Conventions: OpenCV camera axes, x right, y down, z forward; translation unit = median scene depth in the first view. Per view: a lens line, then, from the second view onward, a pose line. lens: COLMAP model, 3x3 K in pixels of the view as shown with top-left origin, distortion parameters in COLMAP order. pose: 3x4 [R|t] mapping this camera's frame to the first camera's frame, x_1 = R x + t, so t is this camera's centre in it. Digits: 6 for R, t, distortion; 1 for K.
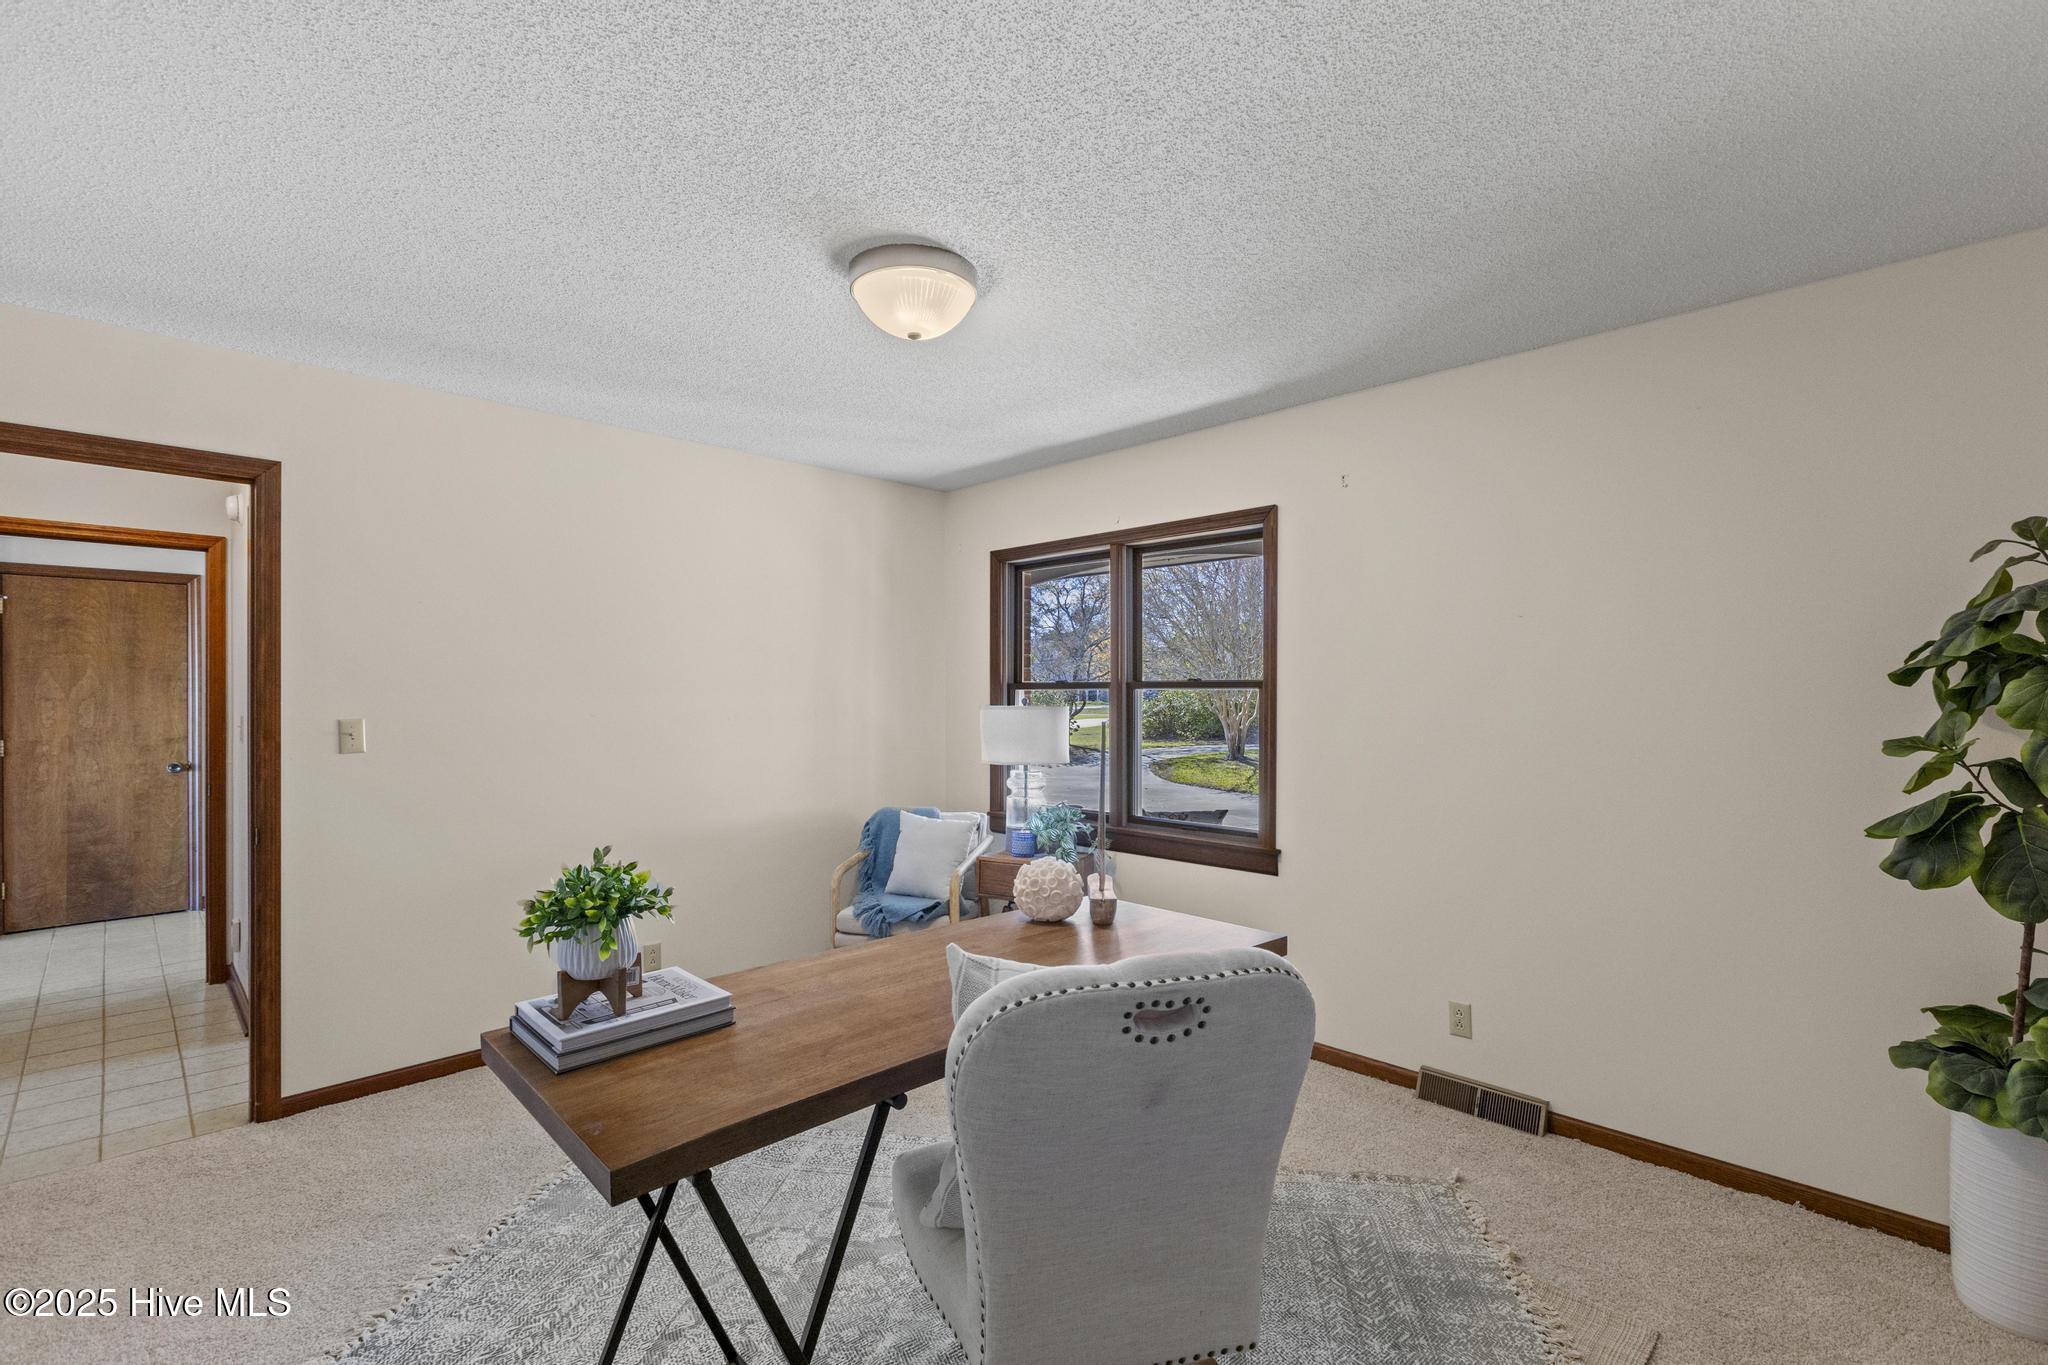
lens RADIAL K [[903.7, 0, 1024.0], [0, 903.7, 682.5], [0, 0, 1]] dist [0.000846, 0.000384]
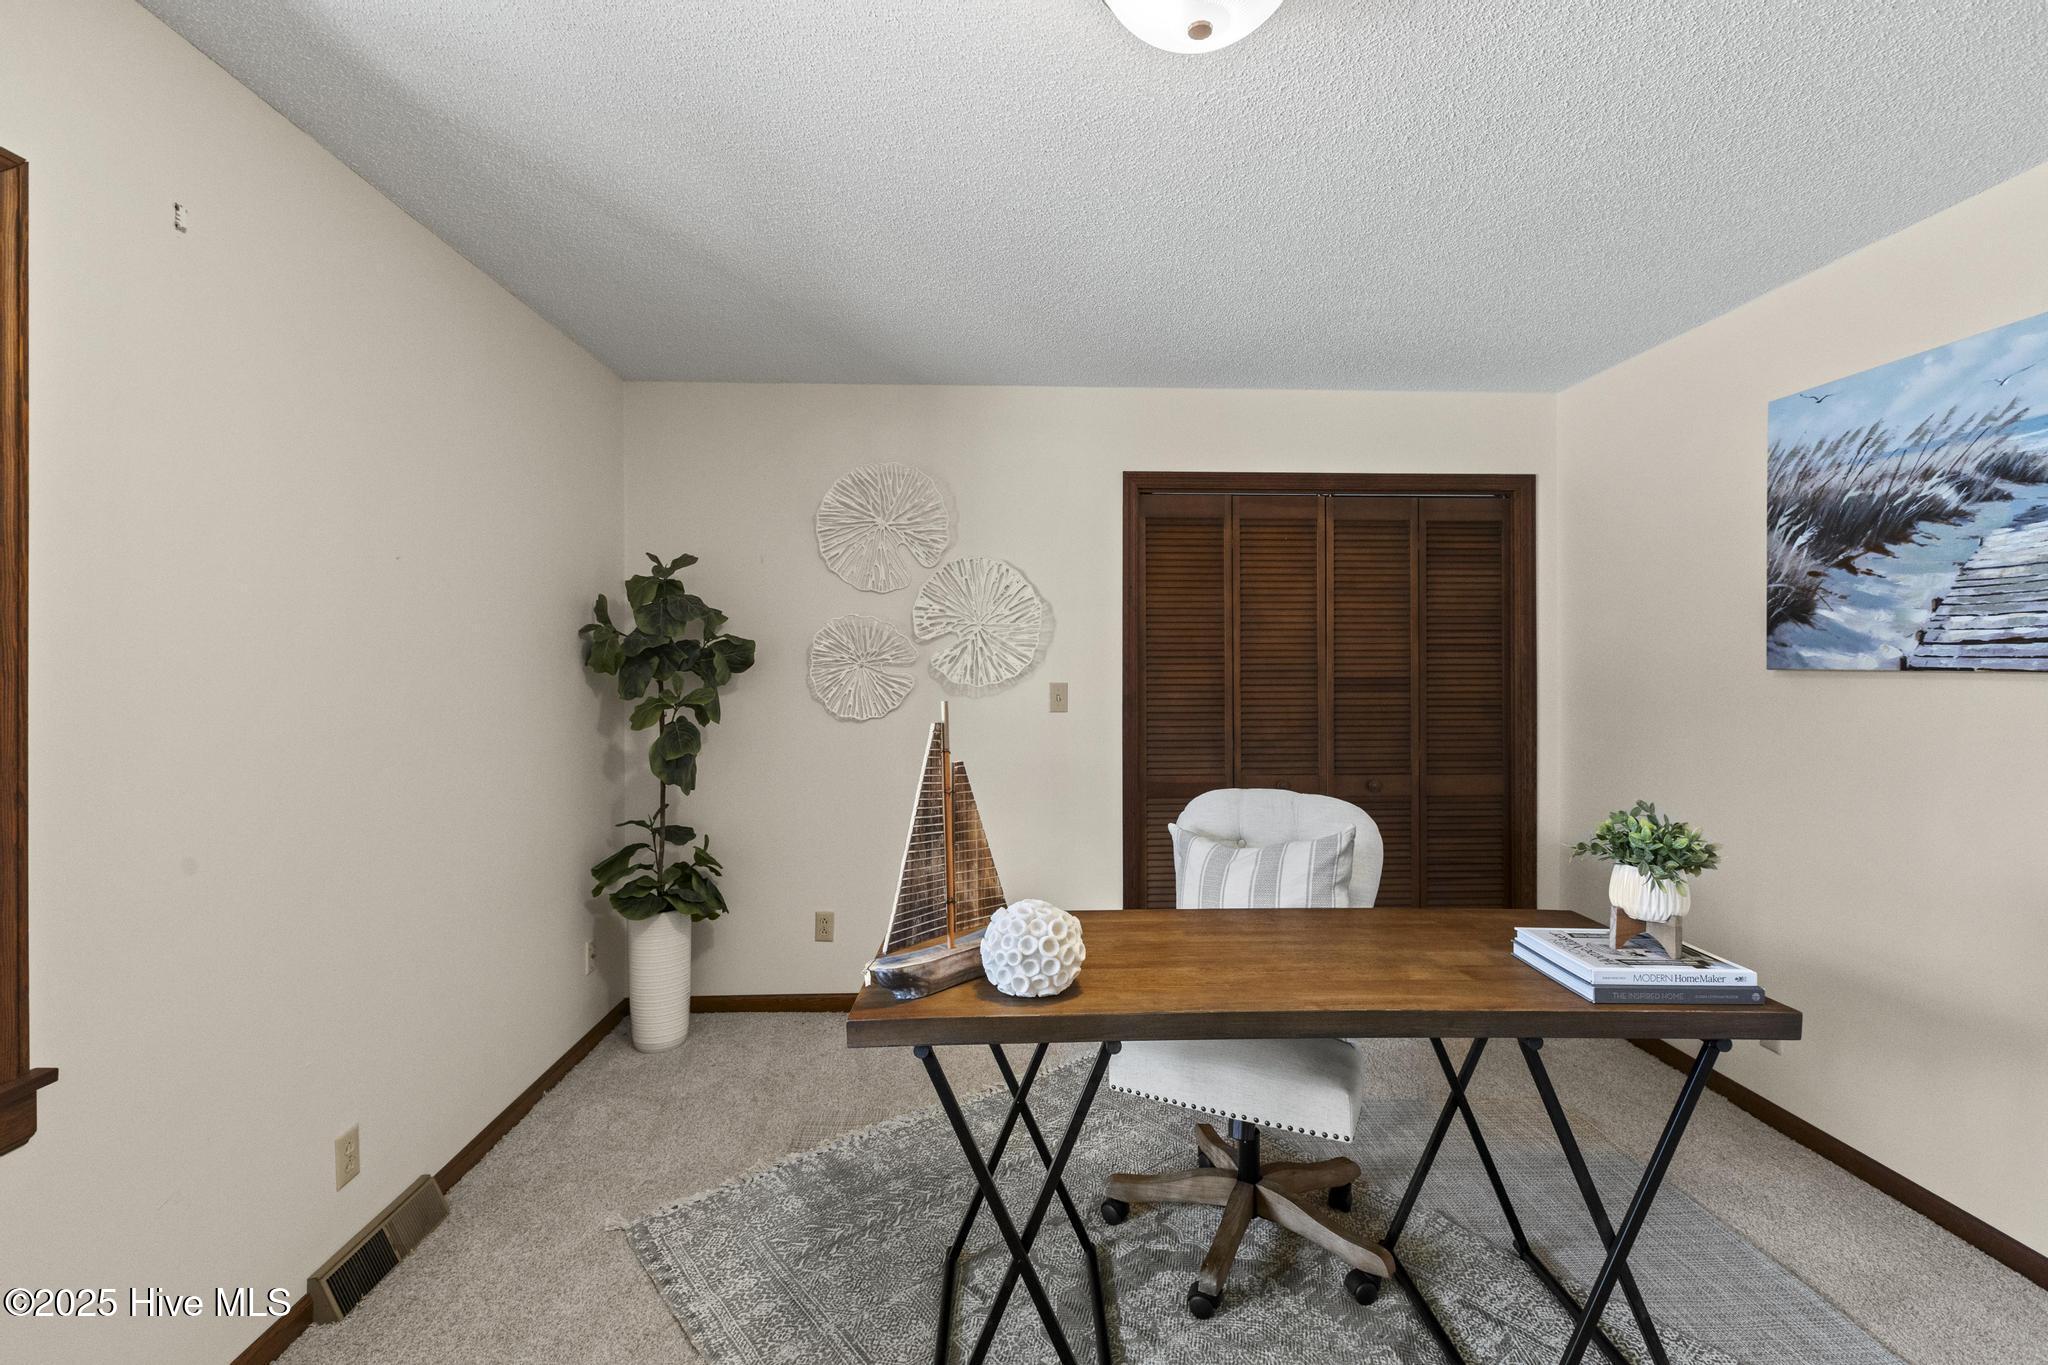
lens RADIAL K [[920.1, 0, 1024.7], [0, 920.1, 675.4], [0, 0, 1]] dist [0.001200, 0.000128]
pose [[-0.721603, 0.004069, 0.692295, -0.342635], [0.005890, 0.999983, 0.000262, 0.024643], [-0.692282, 0.004267, -0.721614, 1.142872]]
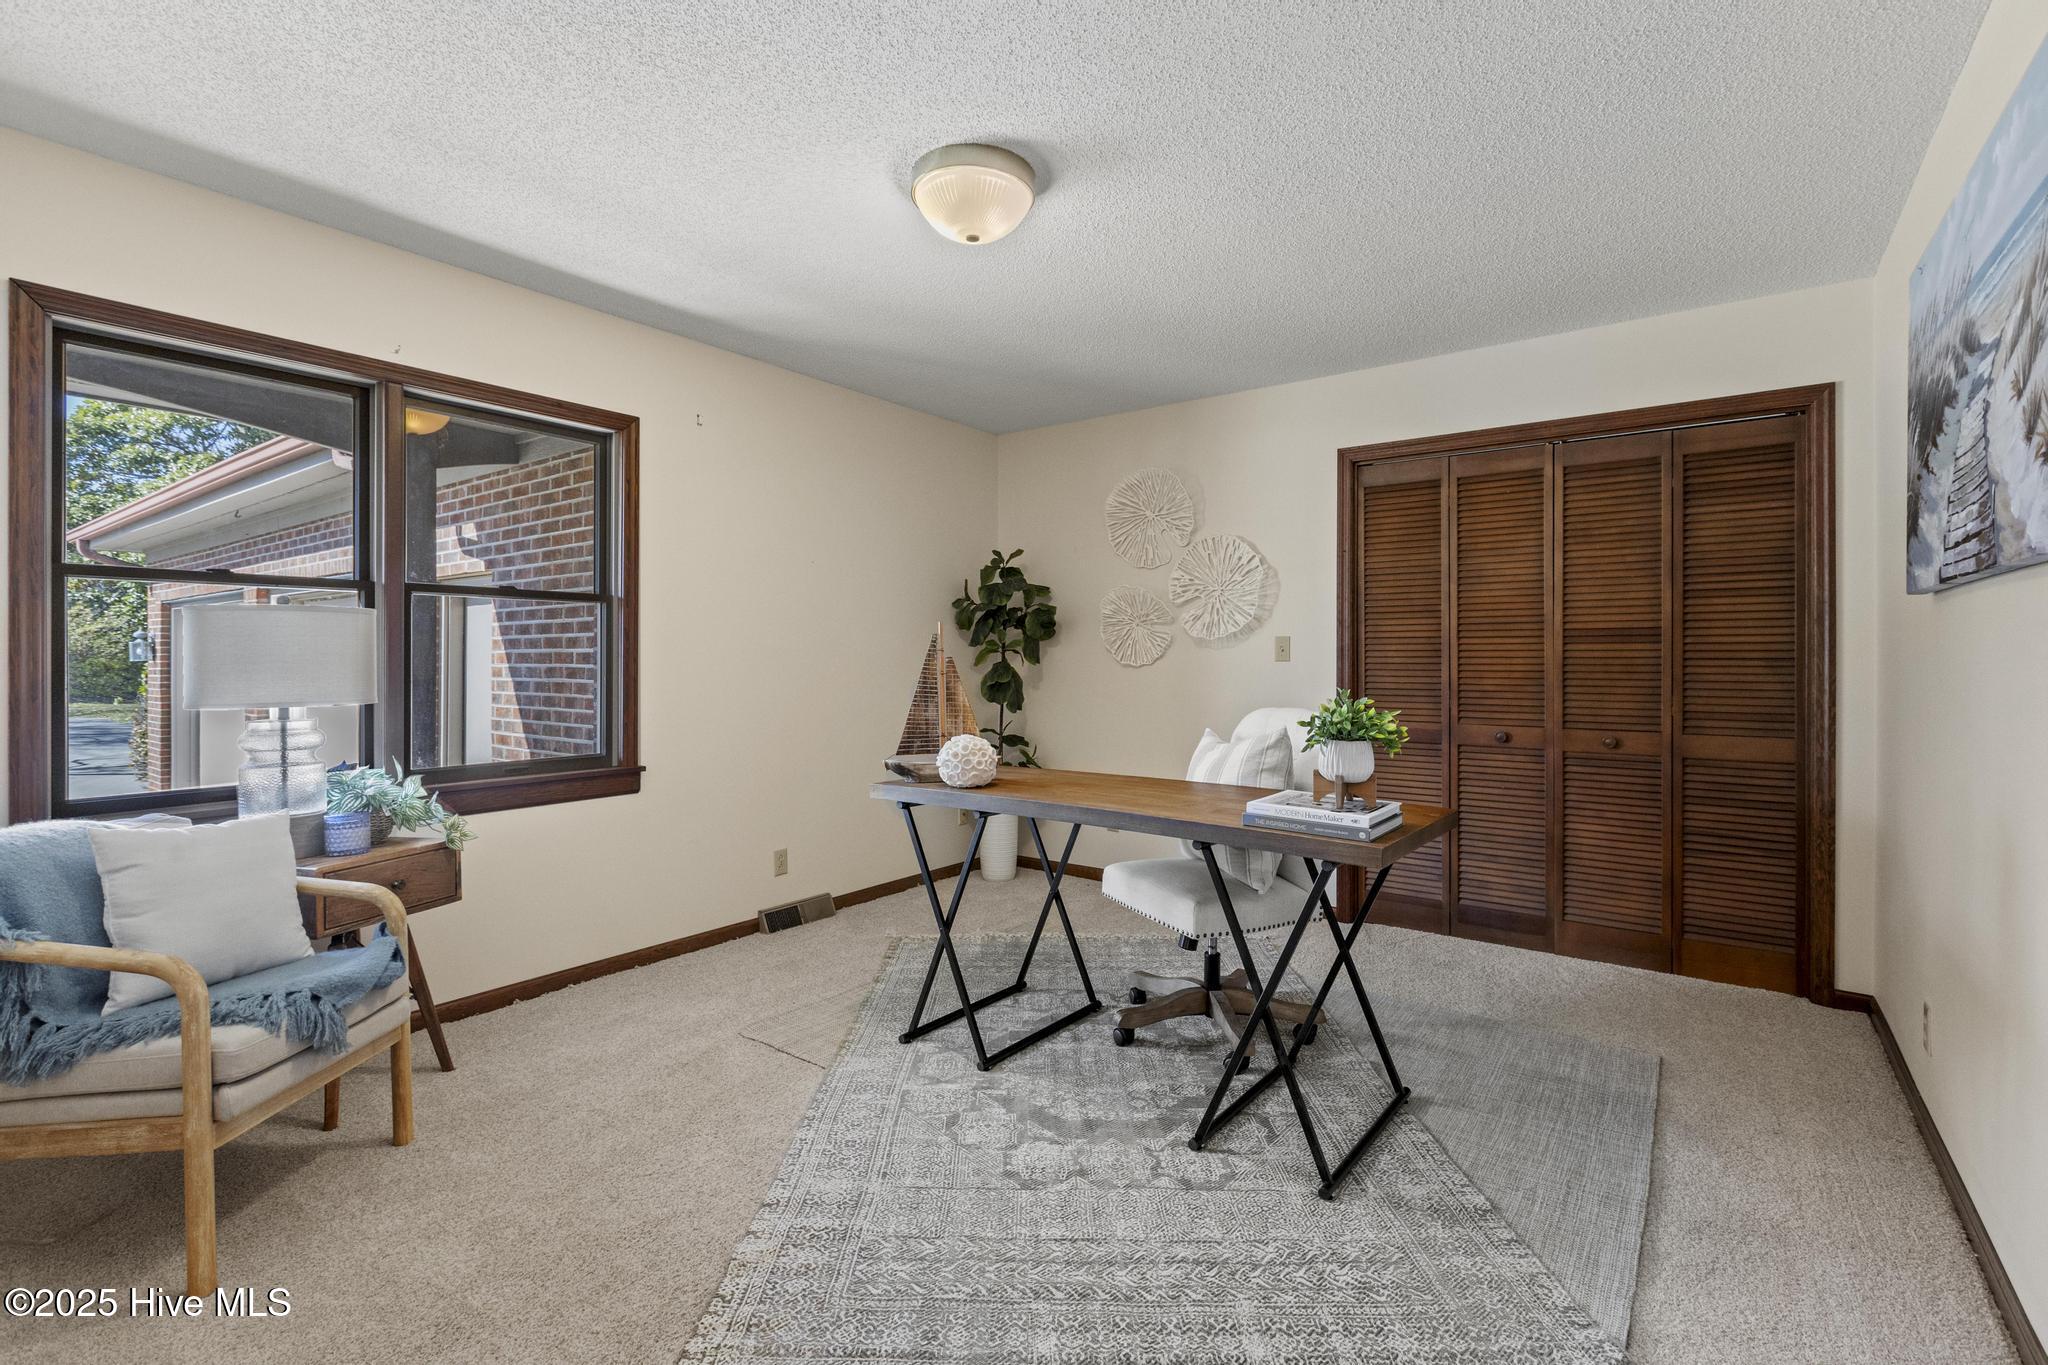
lens RADIAL K [[912.2, 0, 1011.6], [0, 912.2, 674.5], [0, 0, 1]] dist [0.003699, 0.000785]
pose [[-0.117878, -0.007019, 0.993003, -0.883046], [-0.007533, 0.999953, 0.006174, 0.087241], [-0.992999, -0.006752, -0.117926, 0.826469]]
